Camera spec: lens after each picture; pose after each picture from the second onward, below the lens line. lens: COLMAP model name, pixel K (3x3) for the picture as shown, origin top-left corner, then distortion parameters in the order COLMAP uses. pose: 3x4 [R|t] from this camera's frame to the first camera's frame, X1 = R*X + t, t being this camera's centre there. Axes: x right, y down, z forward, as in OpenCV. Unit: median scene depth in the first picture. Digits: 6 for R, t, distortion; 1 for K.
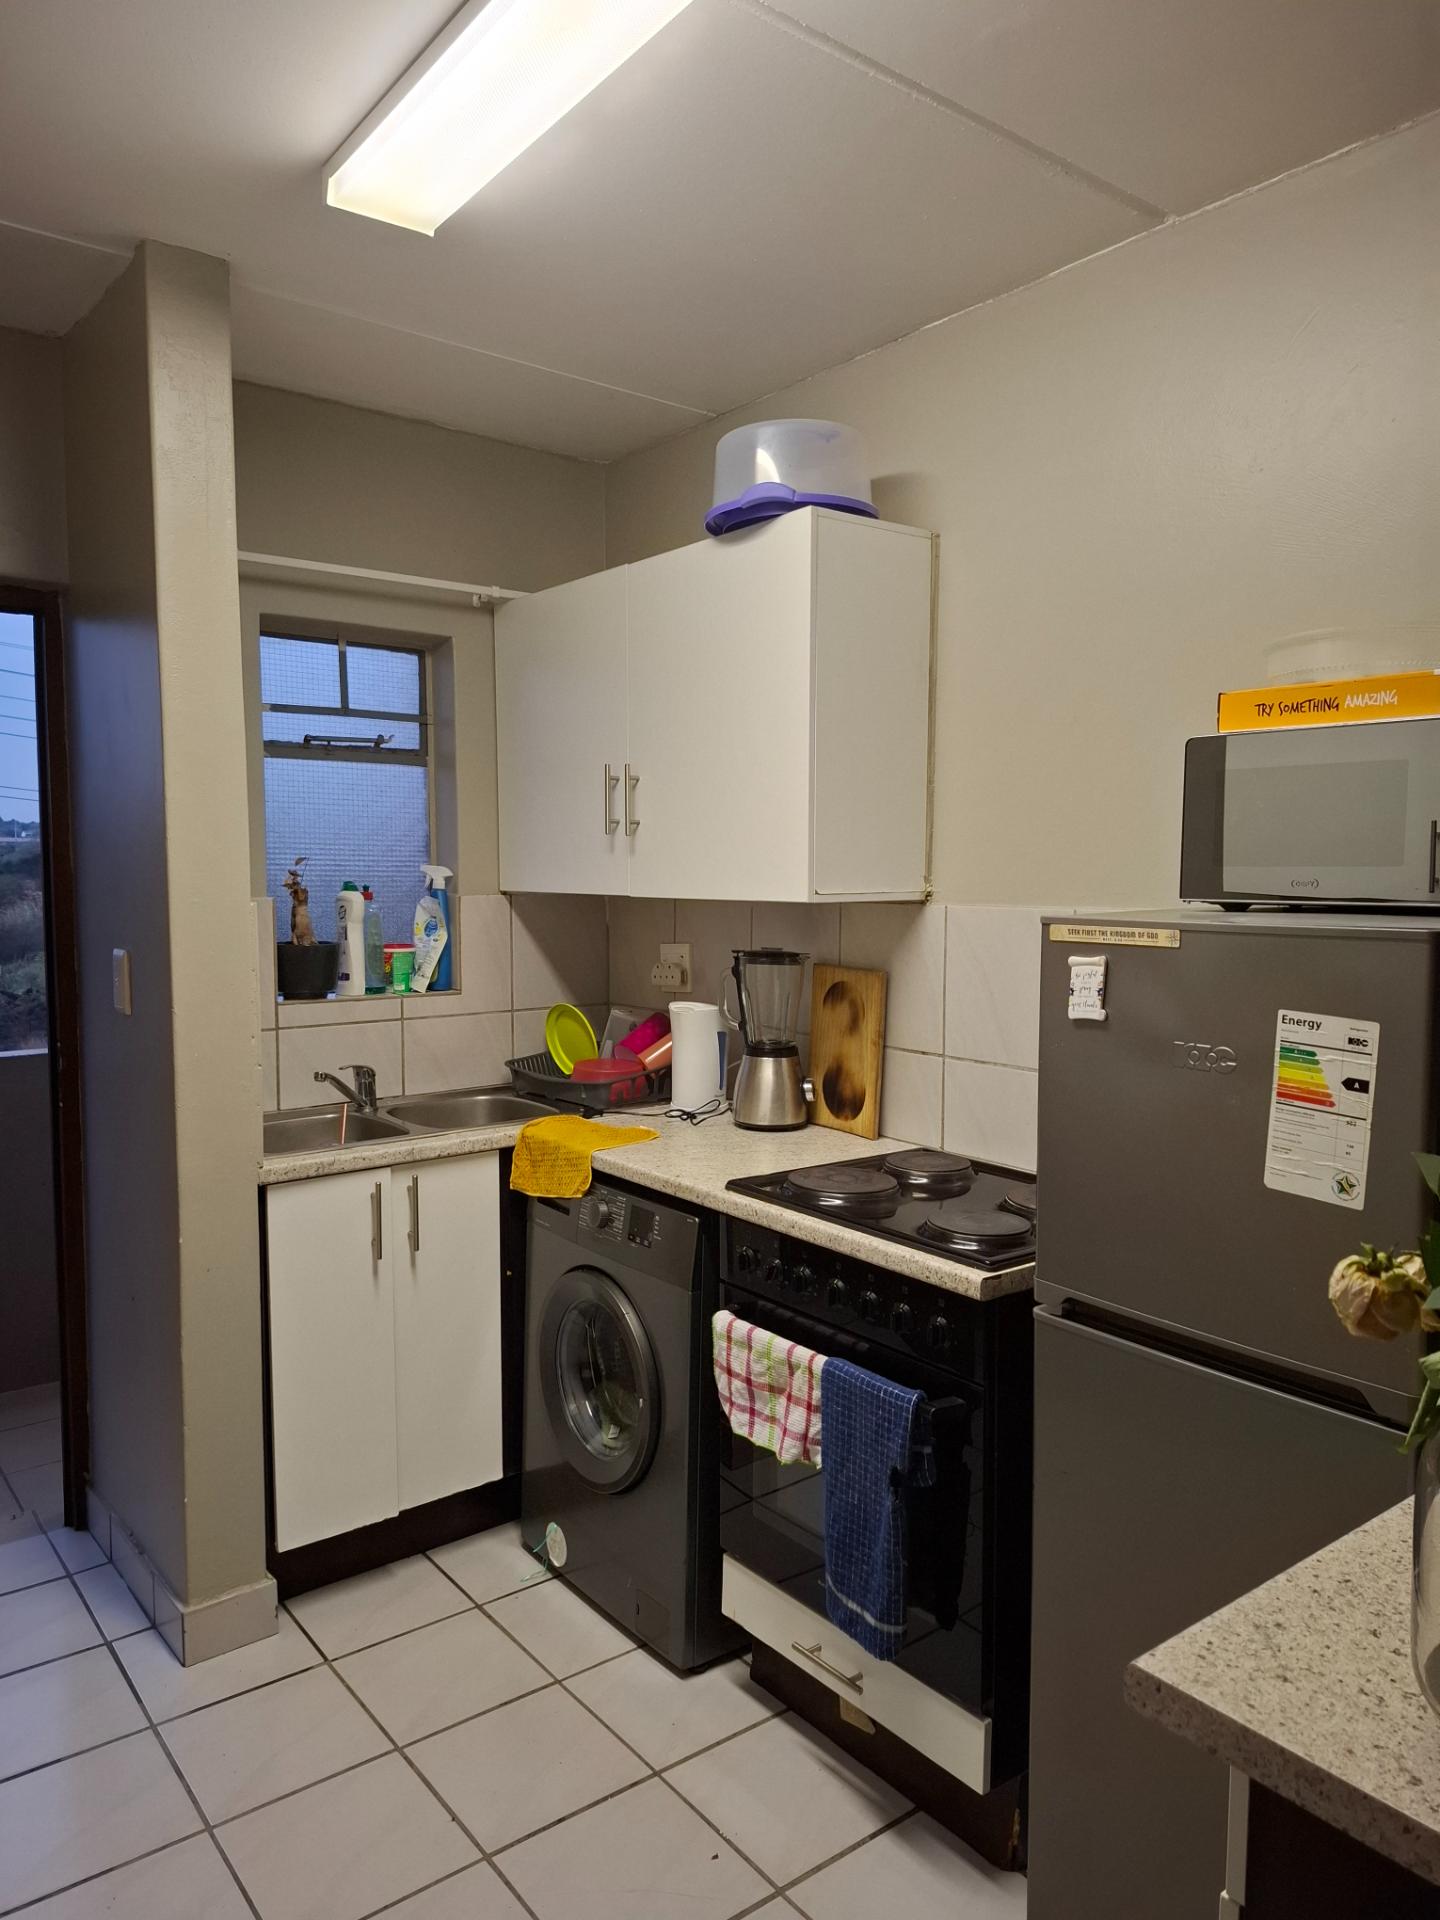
lens RADIAL K [[1319.8, 0, 711.5], [0, 1319.8, 977.1], [0, 0, 1]] dist [0.132338, -0.199045]
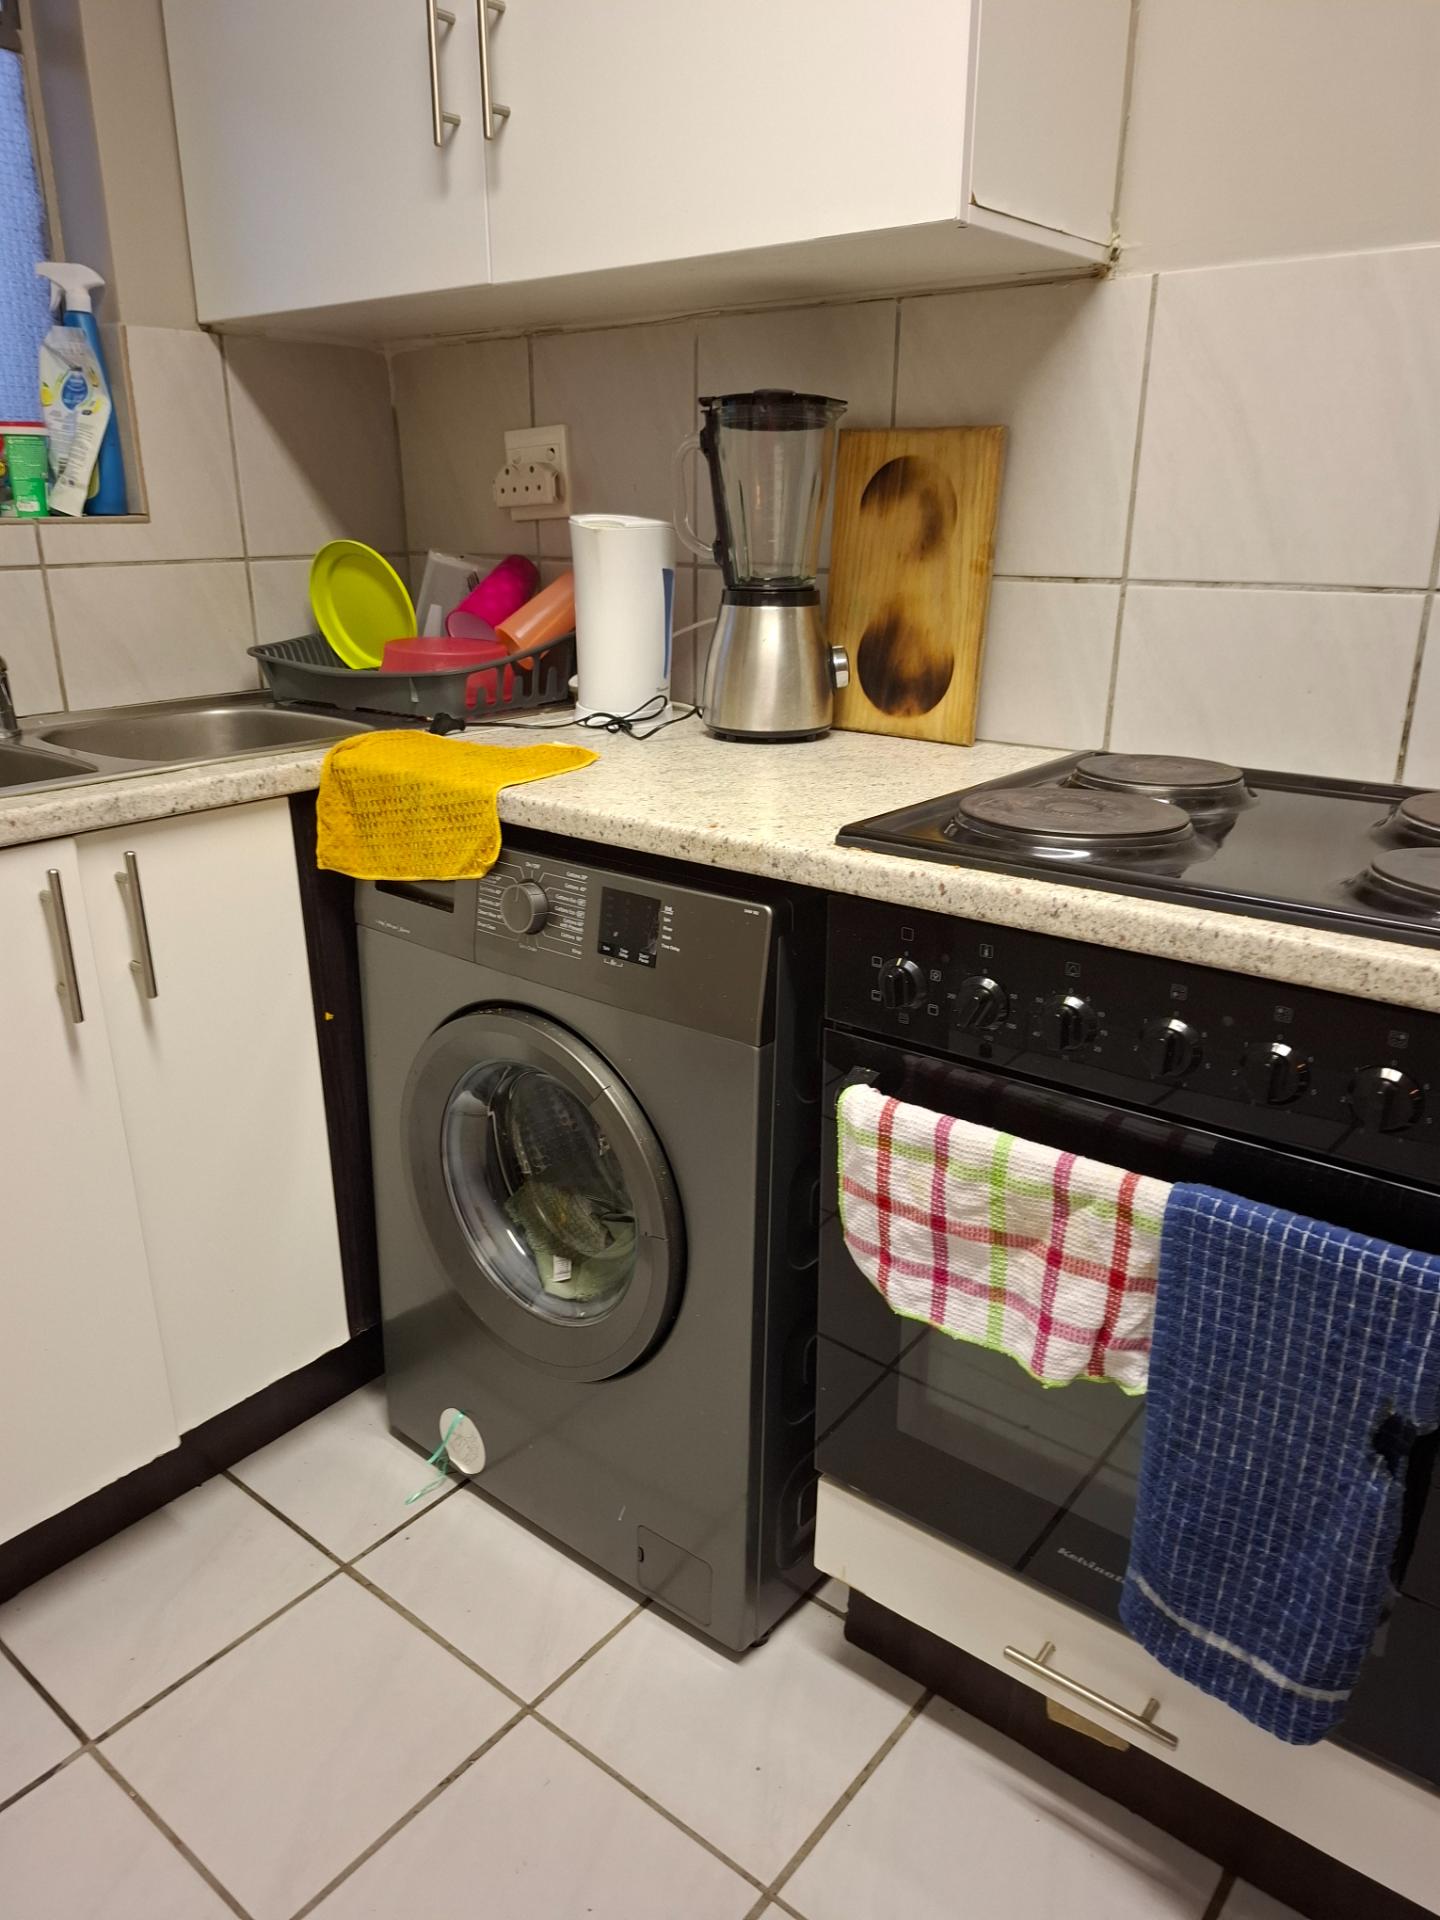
lens RADIAL K [[1330.9, 0, 700.2], [0, 1330.9, 978.3], [0, 0, 1]] dist [0.128583, -0.194086]
pose [[0.973955, -0.079576, 0.212320, -0.126234], [0.022834, 0.966054, 0.257328, 0.069385], [-0.225590, -0.245777, 0.942710, 0.464037]]
